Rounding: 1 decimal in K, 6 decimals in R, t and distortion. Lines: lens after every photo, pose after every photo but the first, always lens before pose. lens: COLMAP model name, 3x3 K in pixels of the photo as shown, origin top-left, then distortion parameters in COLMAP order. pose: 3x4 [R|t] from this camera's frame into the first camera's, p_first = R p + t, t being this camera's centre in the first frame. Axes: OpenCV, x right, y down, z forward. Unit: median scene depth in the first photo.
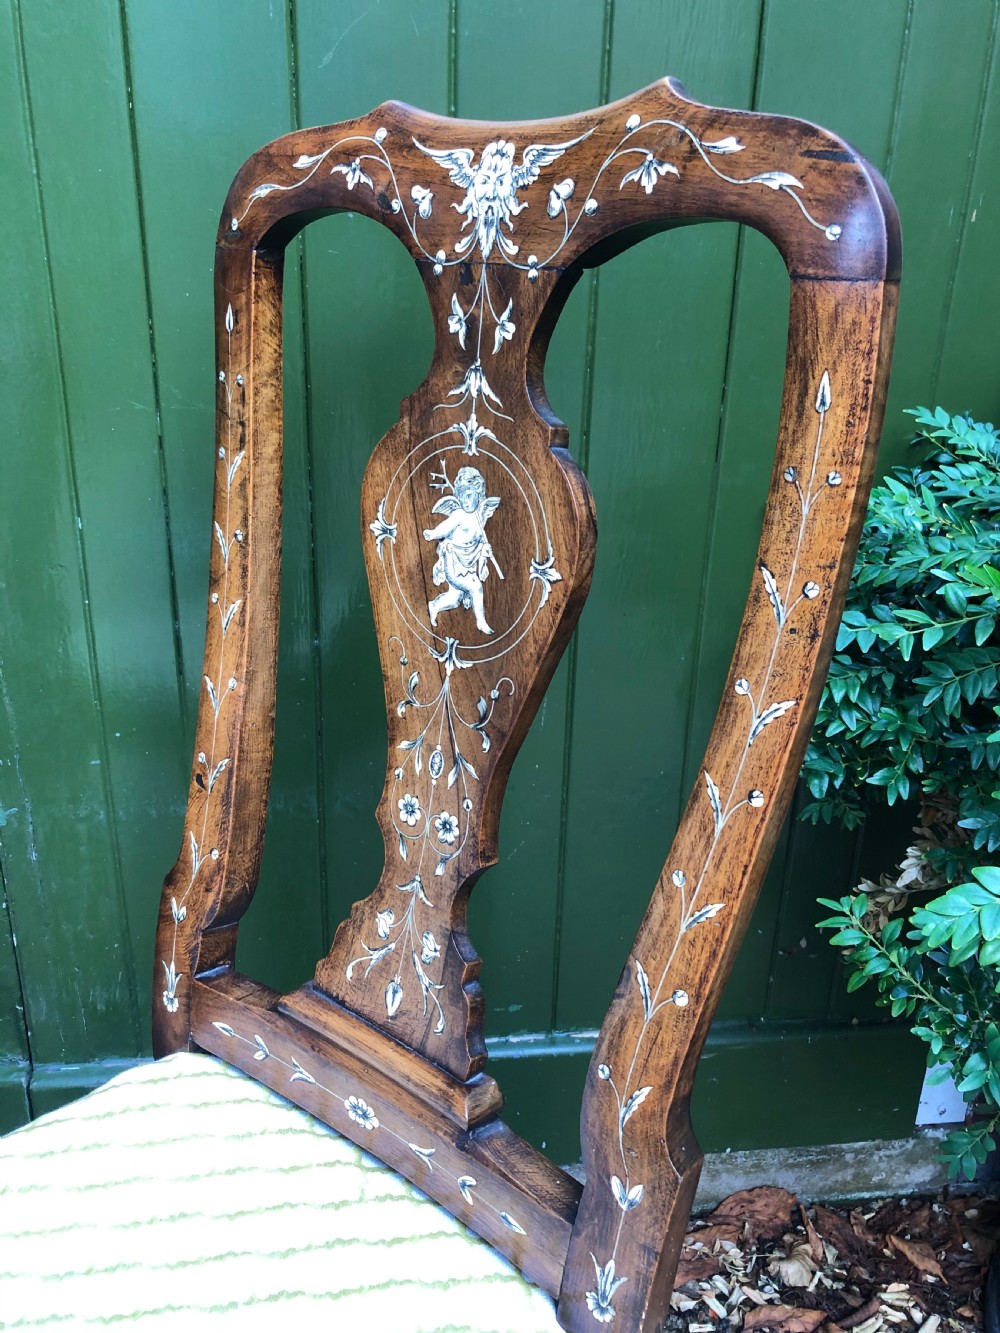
lens RADIAL K [[1099.7, 0, 505.8], [0, 1099.7, 665.4], [0, 0, 1]] dist [0.023260, -0.021997]
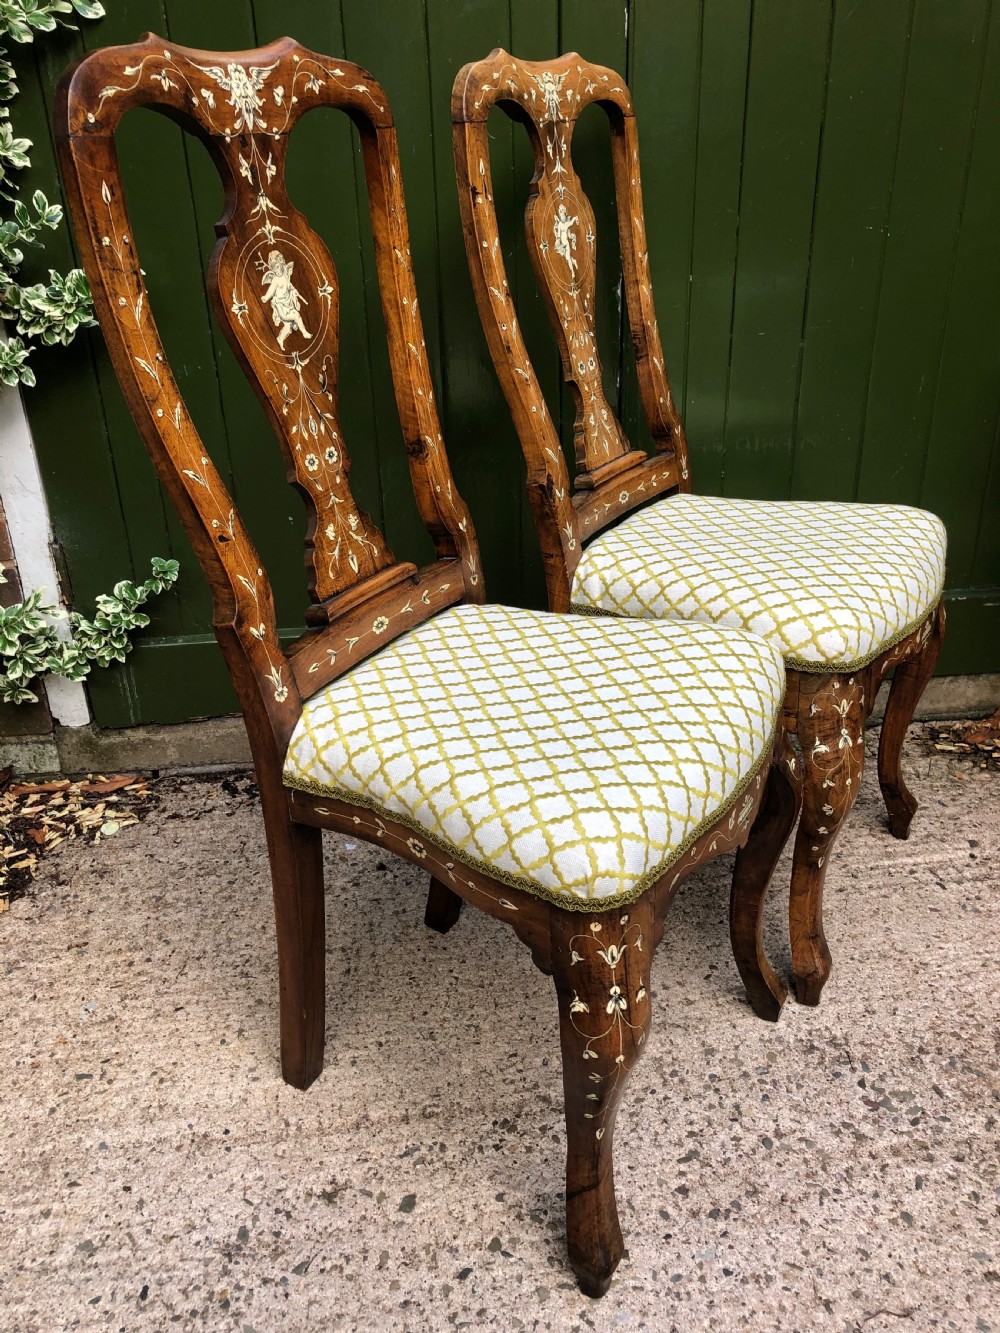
lens RADIAL K [[1099.7, 0, 491.4], [0, 1099.7, 665.4], [0, 0, 1]] dist [0.023260, -0.021997]
pose [[-0.121618, -0.455515, 0.881882, -1.936465], [0.399487, 0.790876, 0.463600, -0.330862], [-0.908636, 0.408682, 0.085788, 0.778358]]
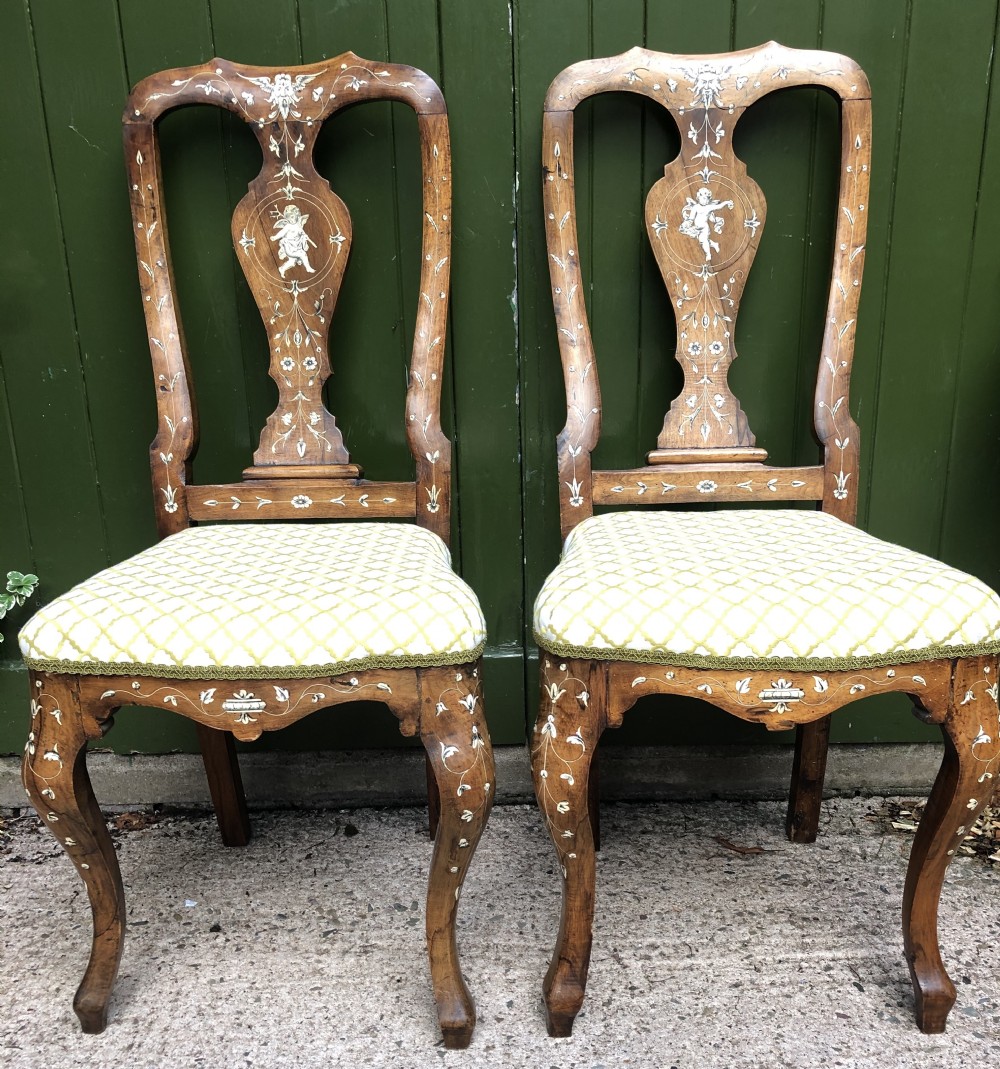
lens RADIAL K [[1120.9, 0, 509.8], [0, 1120.9, 603.0], [0, 0, 1]] dist [0.013317, 0.000000]
pose [[0.795391, -0.238294, 0.557287, -1.222263], [0.268820, 0.962783, 0.028007, 0.717977], [-0.543220, 0.127533, 0.829848, -1.203458]]
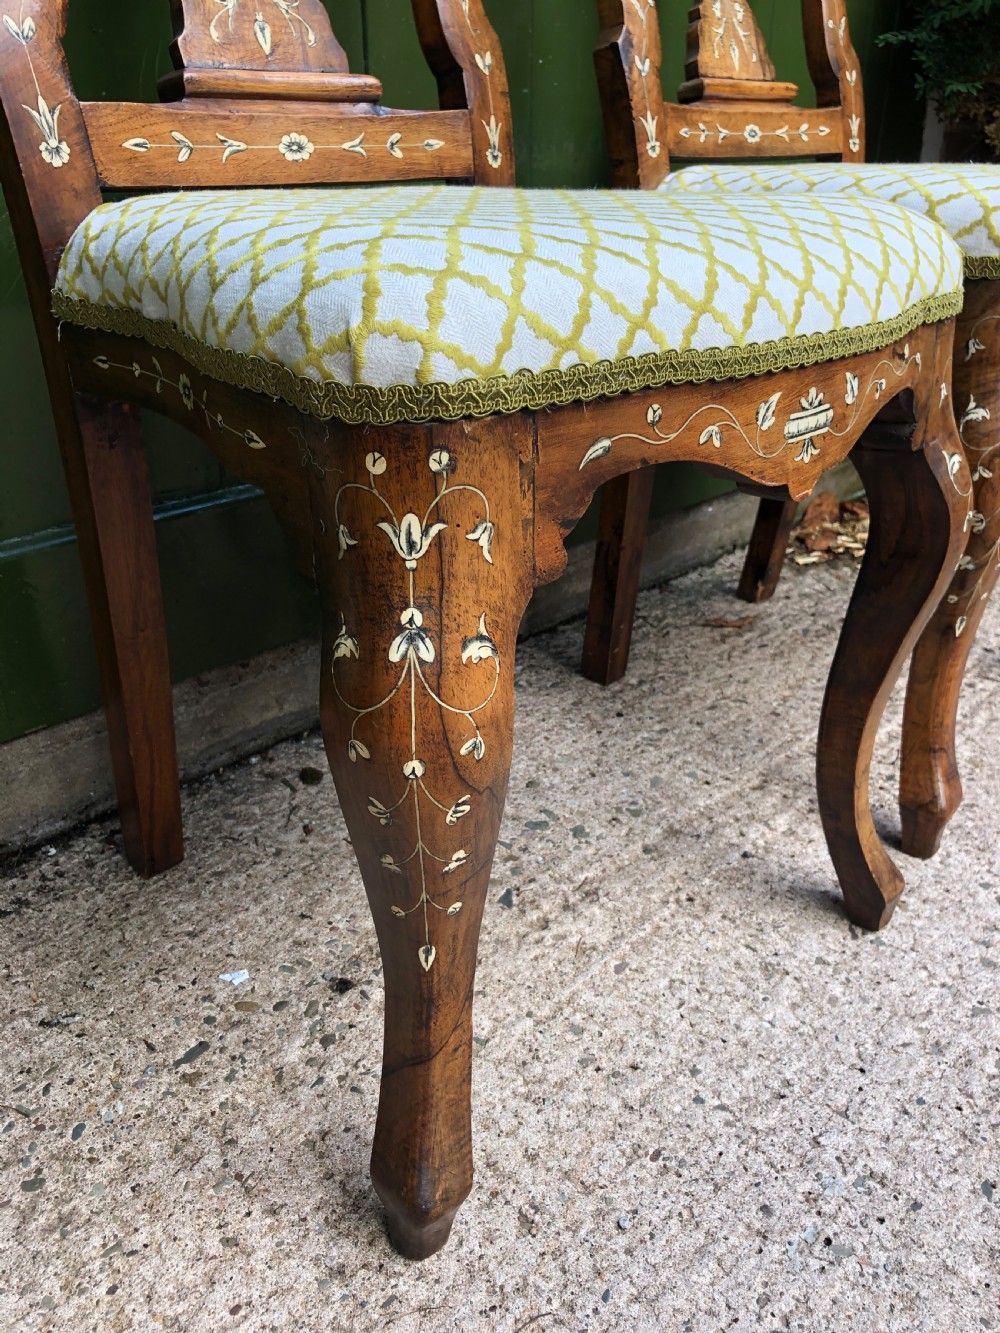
lens RADIAL K [[1099.7, 0, 510.4], [0, 1099.7, 665.5], [0, 0, 1]] dist [0.023260, -0.021997]
pose [[0.133094, -0.461759, 0.876963, -1.481524], [0.365003, 0.845482, 0.389787, 0.542694], [-0.921444, 0.268216, 0.281072, 0.680051]]
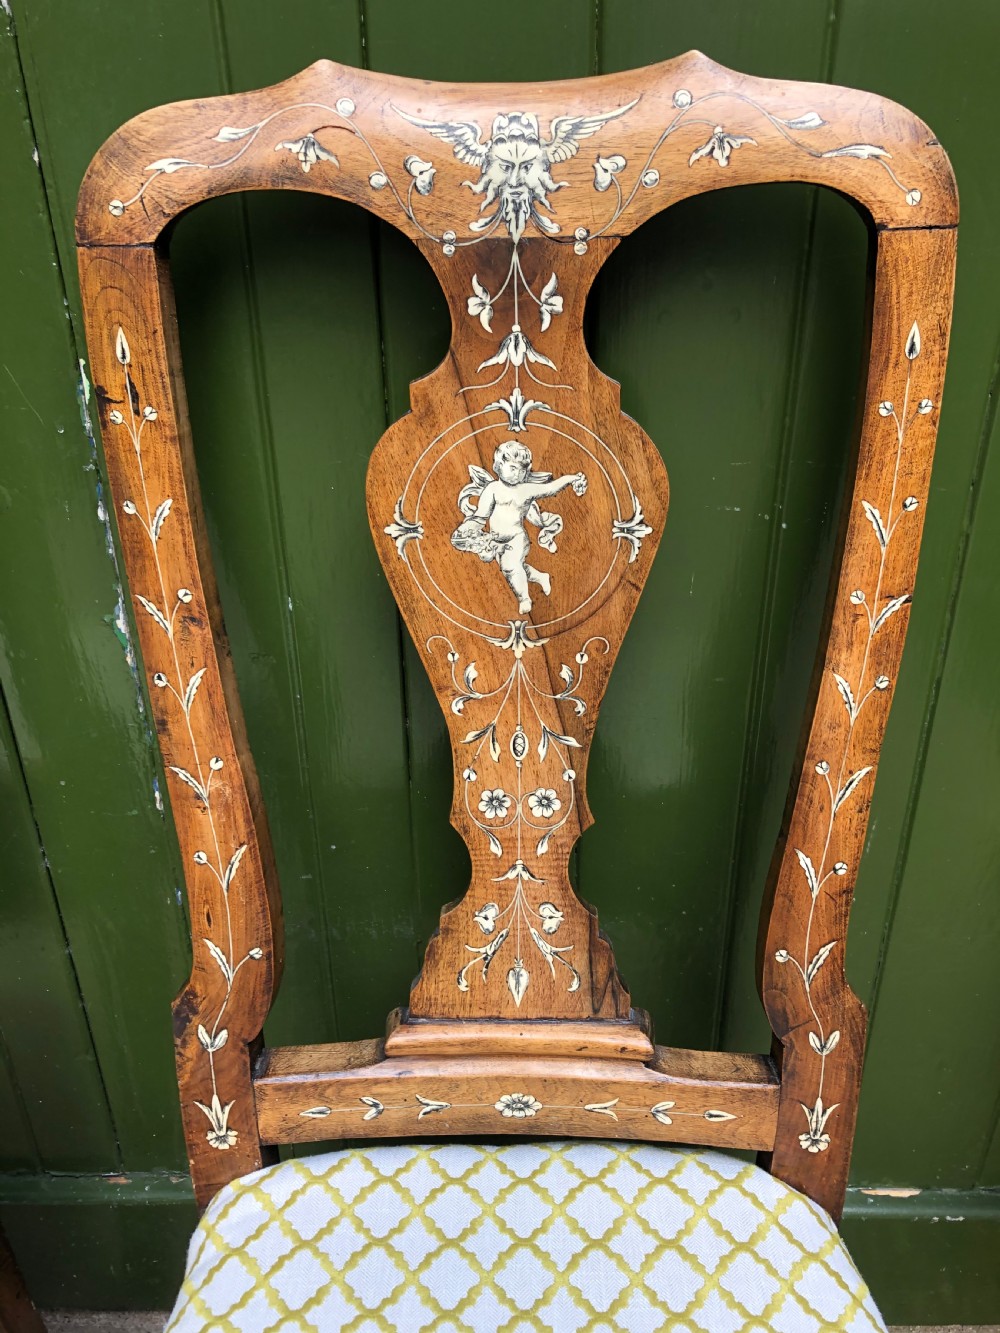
lens RADIAL K [[1099.7, 0, 497.4], [0, 1099.7, 662.8], [0, 0, 1]] dist [0.023260, -0.021997]
pose [[0.804966, -0.319336, 0.500054, 0.148709], [0.257374, 0.947318, 0.190649, 0.027214], [-0.534591, -0.024766, 0.844748, -0.314355]]
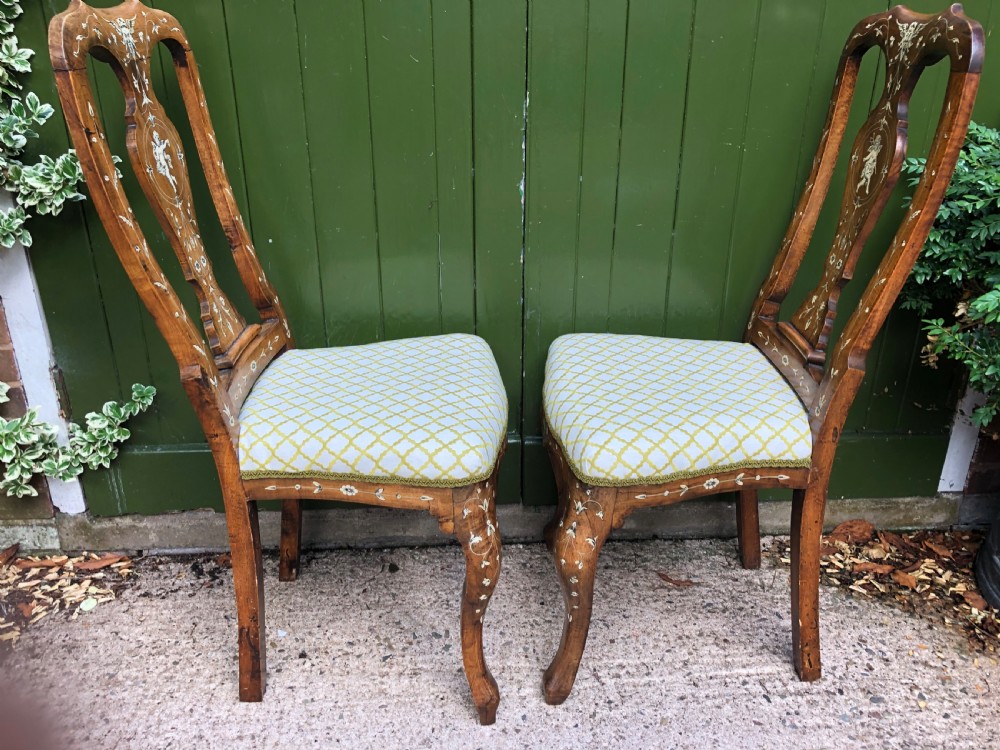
lens RADIAL K [[825.0, 0, 508.1], [0, 825.0, 371.1], [0, 0, 1]] dist [0.023260, -0.021997]
pose [[0.760441, -0.288558, 0.581776, -1.265824], [0.258667, 0.956313, 0.136223, 0.294620], [-0.595668, 0.046897, 0.801860, -1.117128]]
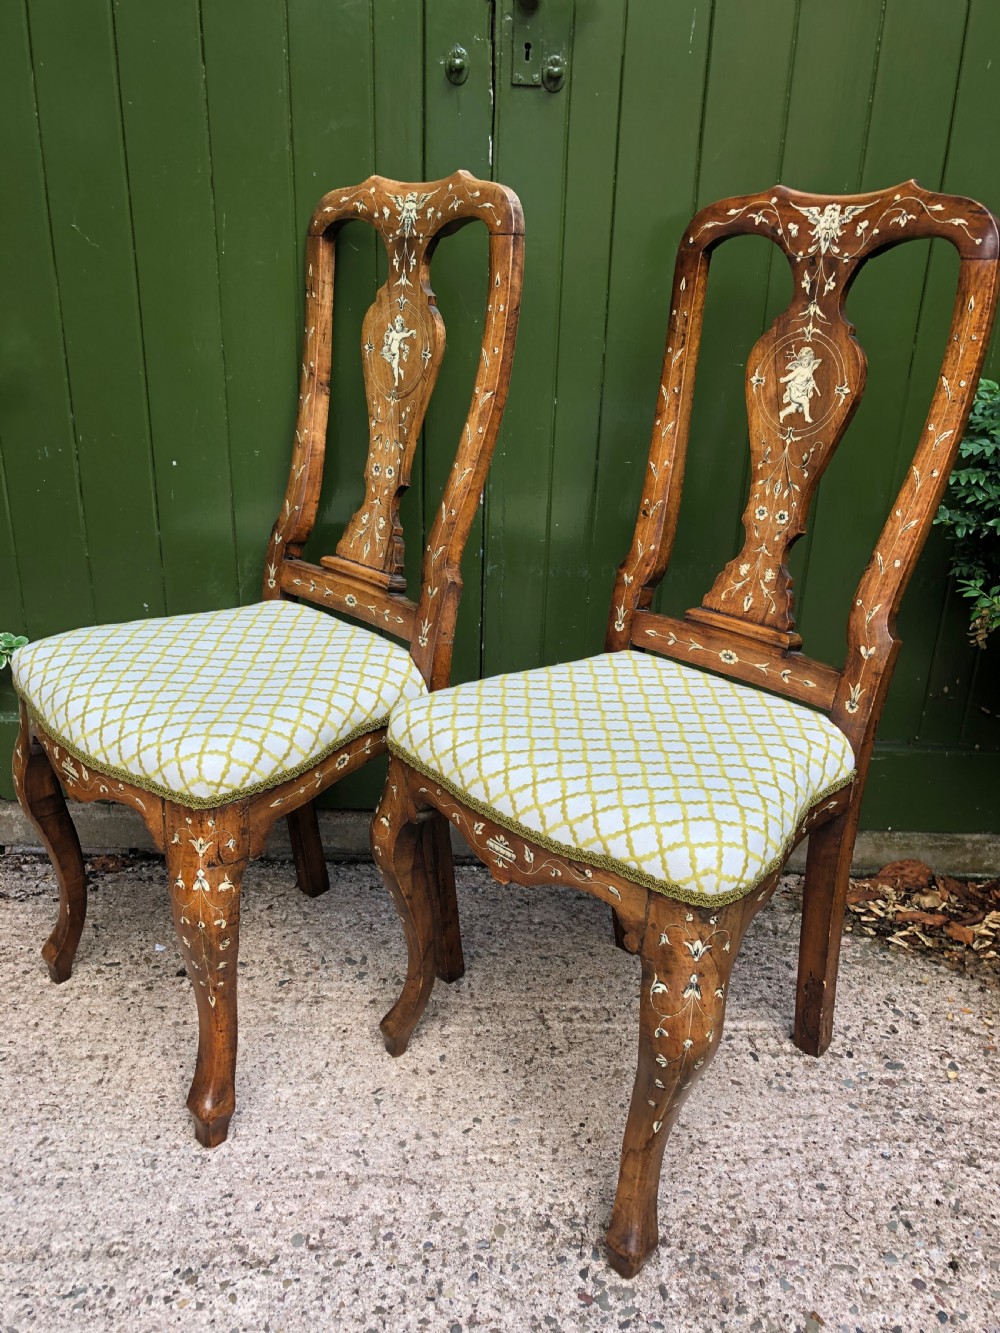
lens RADIAL K [[1099.7, 0, 508.8], [0, 1099.7, 671.6], [0, 0, 1]] dist [0.023260, -0.021997]
pose [[0.992234, 0.049289, -0.114204, -0.339031], [-0.050970, 0.998630, -0.011845, 0.527237], [0.113463, 0.017574, 0.993387, -1.267609]]
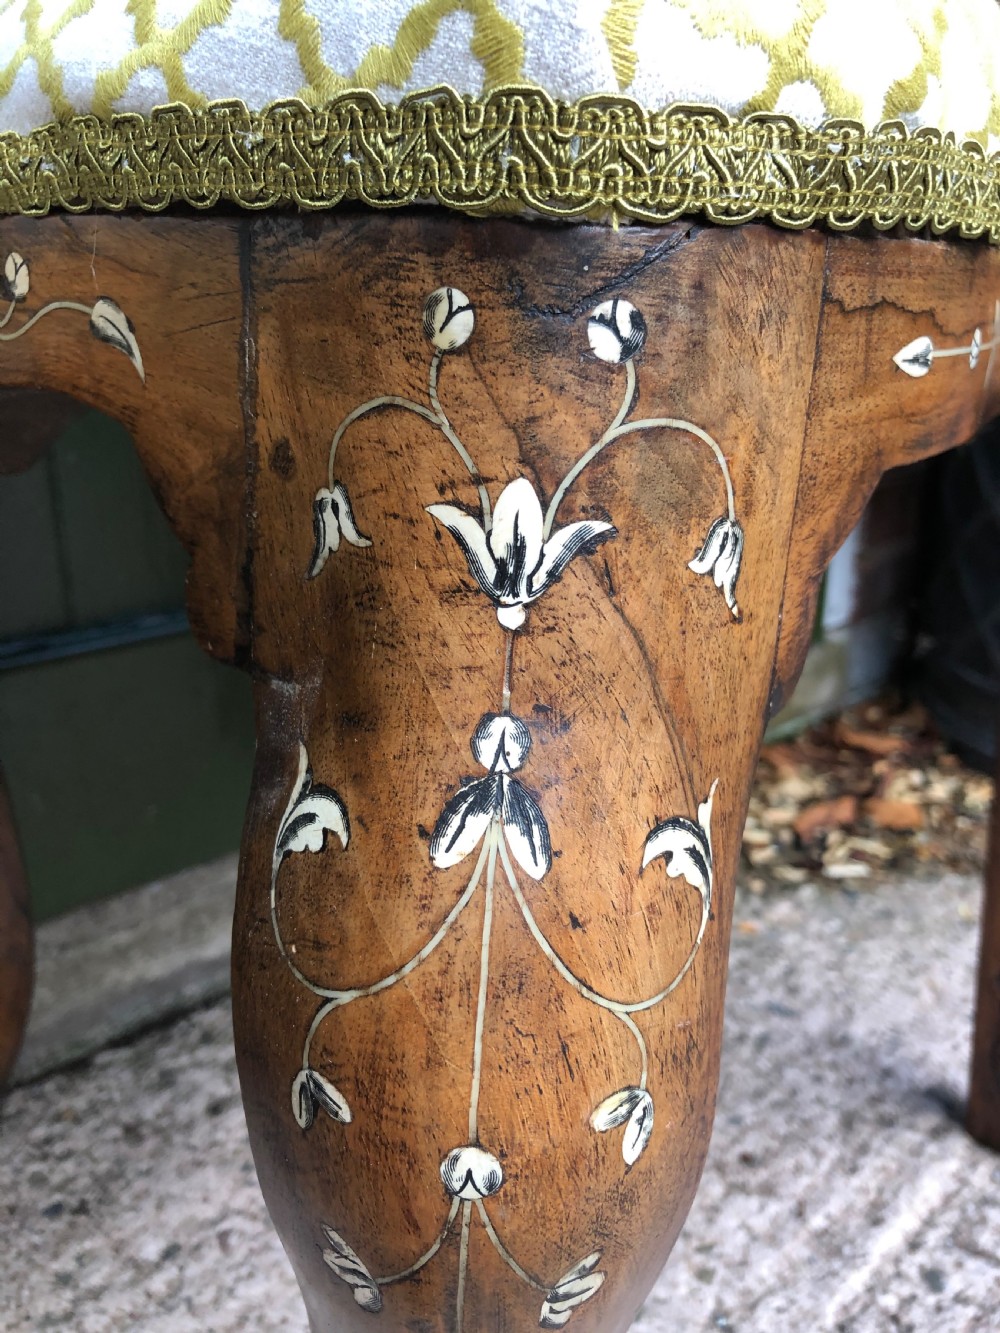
lens RADIAL K [[1099.7, 0, 512.0], [0, 1099.7, 655.2], [0, 0, 1]] dist [0.023260, -0.021997]
pose [[0.172428, -0.333167, 0.926967, -0.277907], [0.374110, 0.892698, 0.251261, 0.906078], [-0.911214, 0.303463, 0.278567, 0.386705]]
